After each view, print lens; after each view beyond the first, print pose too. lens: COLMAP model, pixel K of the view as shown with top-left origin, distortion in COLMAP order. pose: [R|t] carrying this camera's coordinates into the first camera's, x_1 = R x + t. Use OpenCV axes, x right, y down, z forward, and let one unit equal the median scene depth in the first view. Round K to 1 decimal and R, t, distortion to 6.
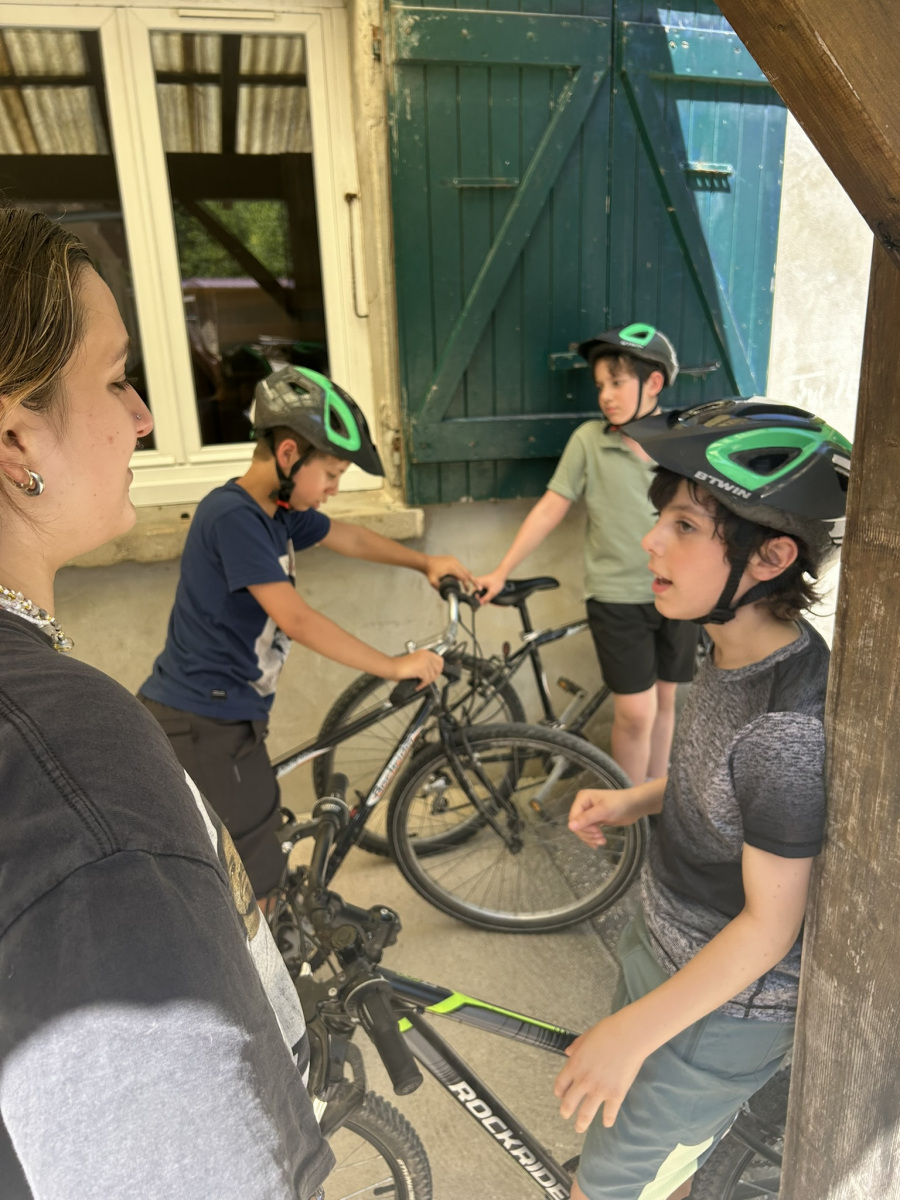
lens RADIAL K [[886.2, 0, 451.9], [0, 886.2, 602.0], [0, 0, 1]] dist [0.008005, -0.024501]
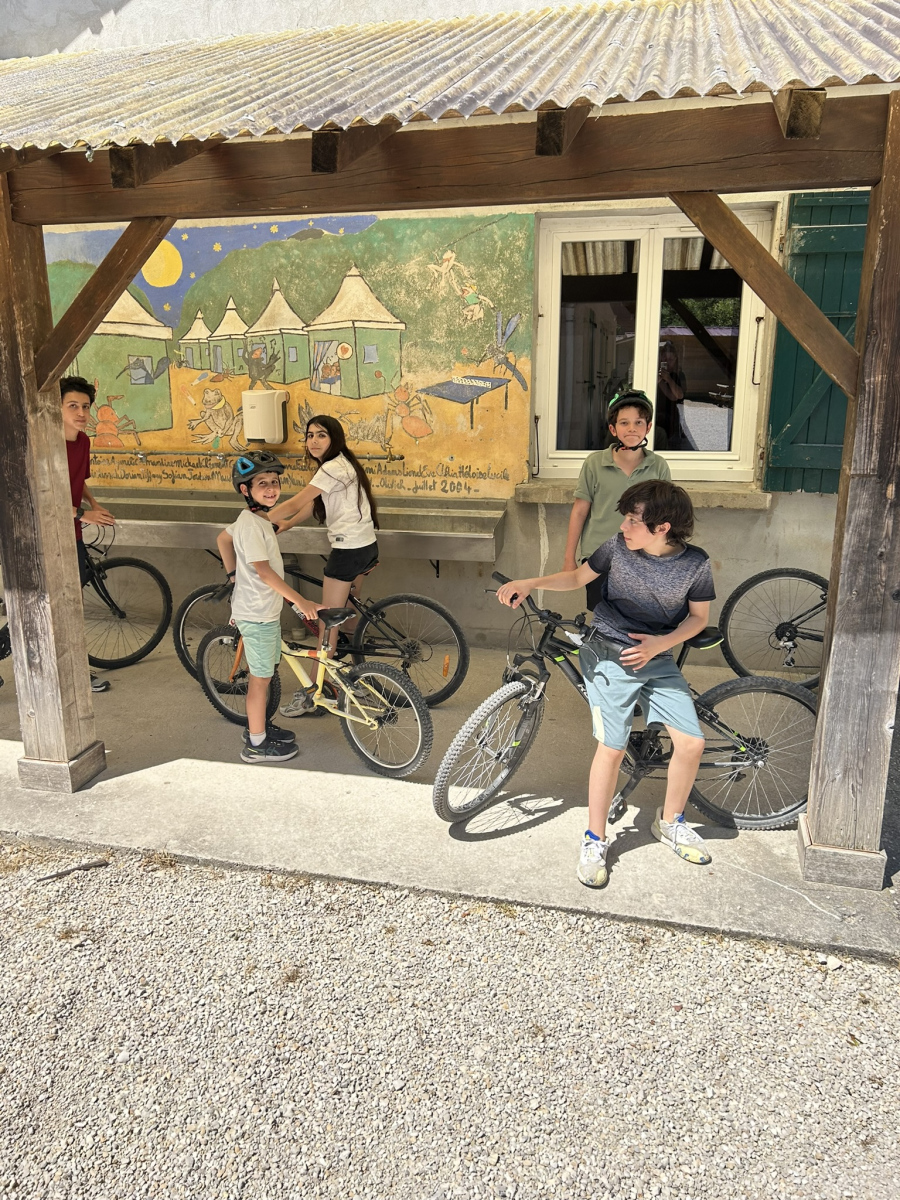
lens RADIAL K [[886.2, 0, 445.0], [0, 886.2, 598.2], [0, 0, 1]] dist [0.008005, -0.024501]
pose [[0.874163, 0.154309, -0.460465, 0.304891], [-0.177599, 0.984075, -0.007380, 0.285917], [0.451994, 0.088230, 0.887647, -1.048250]]
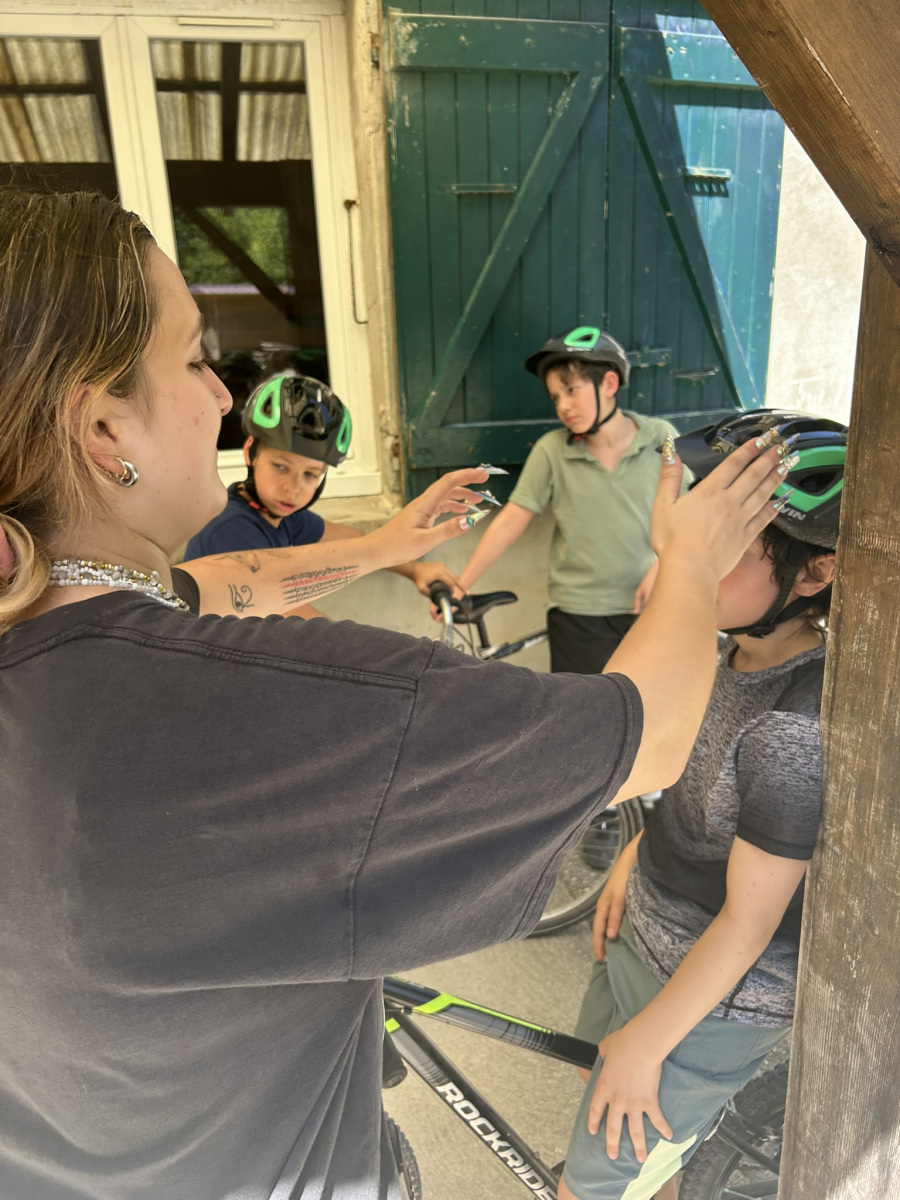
lens RADIAL K [[886.2, 0, 446.1], [0, 886.2, 605.0], [0, 0, 1]] dist [0.008005, -0.024501]
pose [[0.999967, -0.001268, -0.008077, 0.002850], [0.001248, 0.999996, -0.002515, 0.000218], [0.008080, 0.002505, 0.999964, -0.001500]]
